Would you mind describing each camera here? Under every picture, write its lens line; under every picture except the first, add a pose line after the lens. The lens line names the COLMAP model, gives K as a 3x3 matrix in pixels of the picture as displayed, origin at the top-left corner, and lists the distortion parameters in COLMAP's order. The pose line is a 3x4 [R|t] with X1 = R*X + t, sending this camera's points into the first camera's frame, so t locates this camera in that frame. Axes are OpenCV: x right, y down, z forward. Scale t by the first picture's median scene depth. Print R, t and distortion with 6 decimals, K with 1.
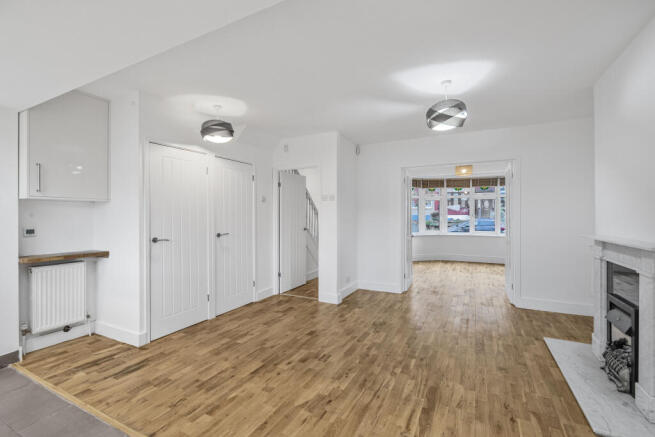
lens RADIAL K [[292.8, 0, 323.9], [0, 292.8, 215.6], [0, 0, 1]] dist [-0.002913, -0.000132]
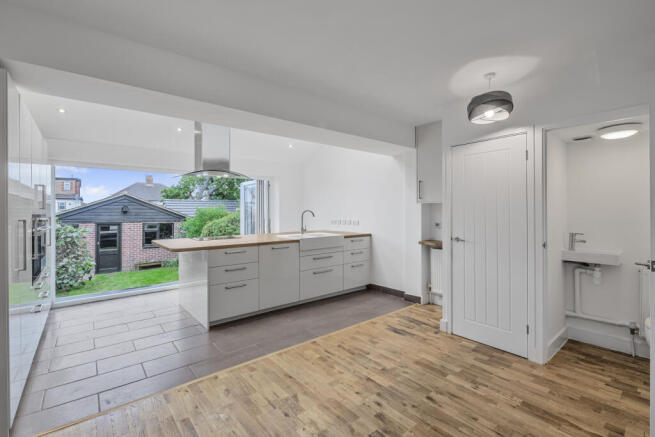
lens RADIAL K [[292.8, 0, 329.0], [0, 292.8, 214.1], [0, 0, 1]] dist [-0.002913, -0.000132]
pose [[-0.380963, 0.015955, -0.924452, 0.653795], [0.004671, 0.999872, 0.015332, -0.027757], [0.924578, 0.001523, -0.380989, 1.160189]]
